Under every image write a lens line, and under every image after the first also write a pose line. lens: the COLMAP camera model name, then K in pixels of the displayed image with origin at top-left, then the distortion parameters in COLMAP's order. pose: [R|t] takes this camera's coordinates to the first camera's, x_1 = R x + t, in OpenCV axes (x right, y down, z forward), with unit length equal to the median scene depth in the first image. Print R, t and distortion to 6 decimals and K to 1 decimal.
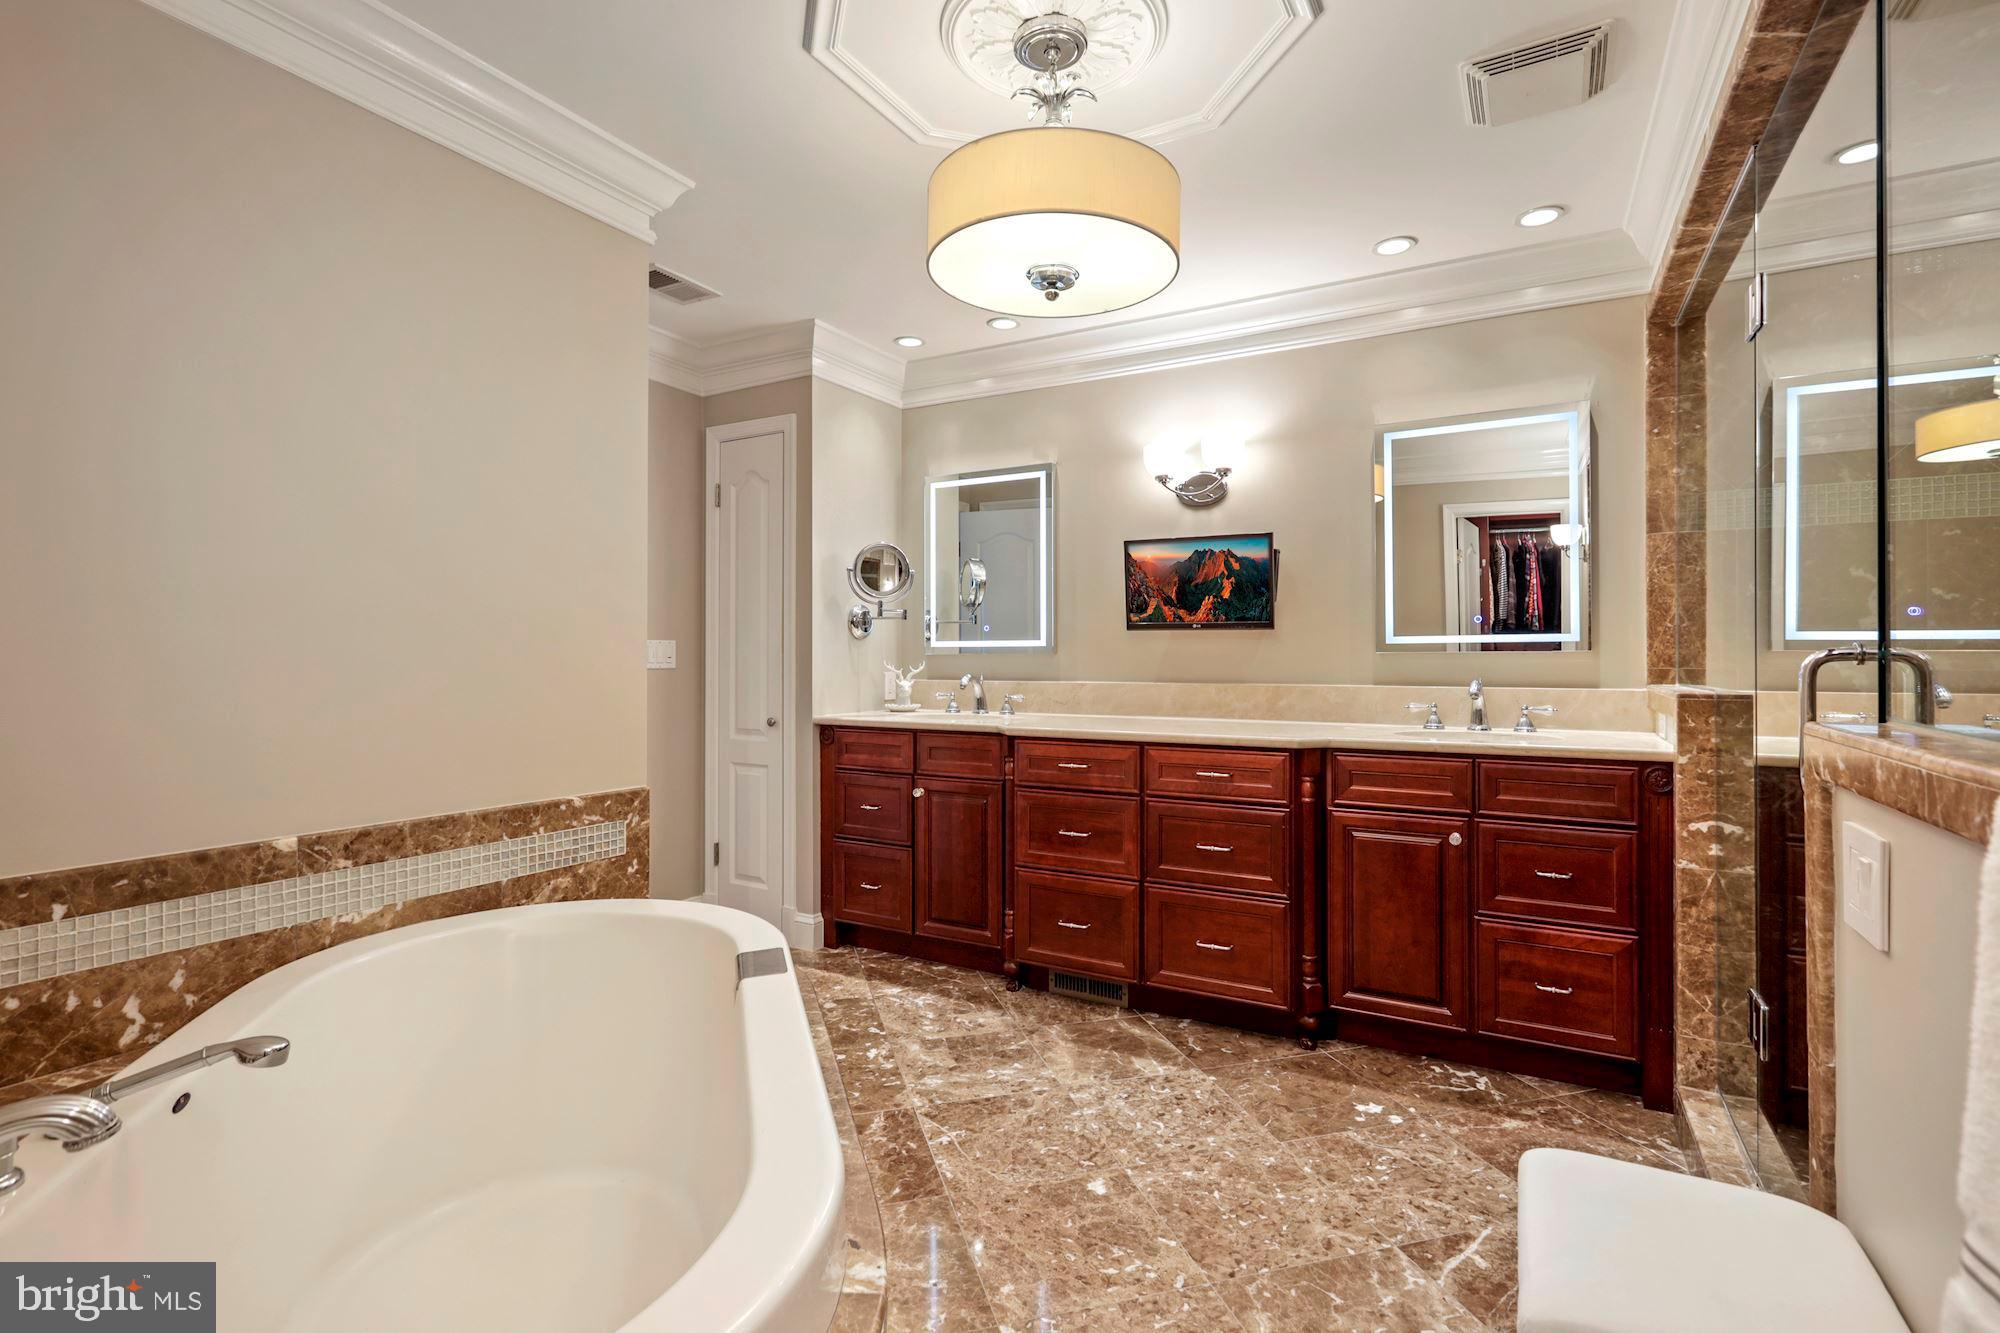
lens RADIAL K [[903.4, 0, 1009.8], [0, 903.4, 657.3], [0, 0, 1]] dist [-0.016926, 0.000079]
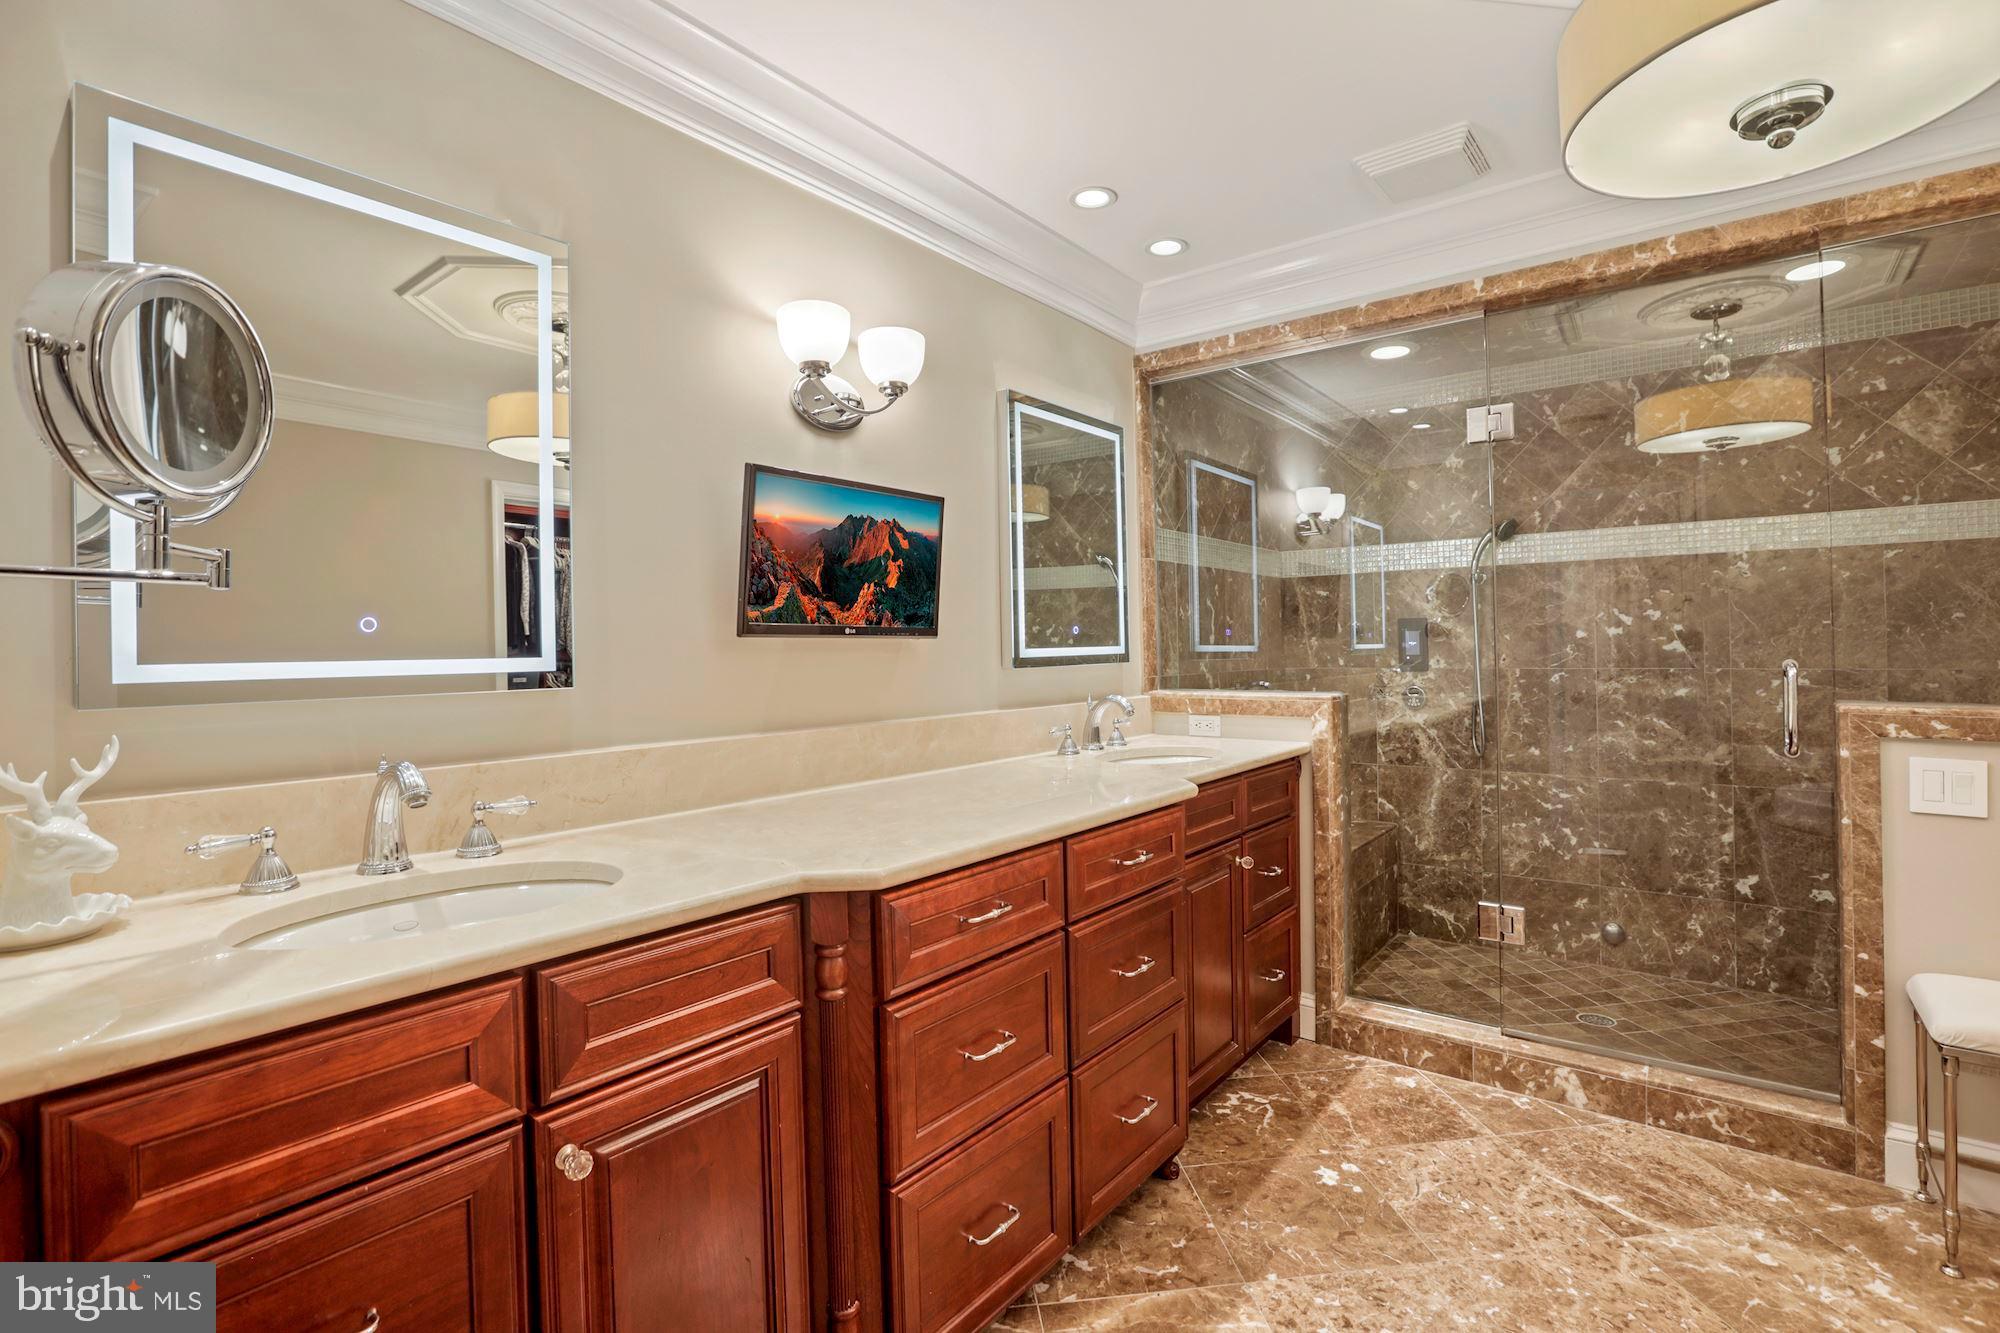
lens RADIAL K [[903.4, 0, 1009.8], [0, 903.4, 657.3], [0, 0, 1]] dist [-0.016926, 0.000079]
pose [[0.166268, -0.003528, 0.986074, -0.456766], [0.022563, 0.999745, -0.000228, -0.019457], [-0.985822, 0.022287, 0.166305, 0.987098]]
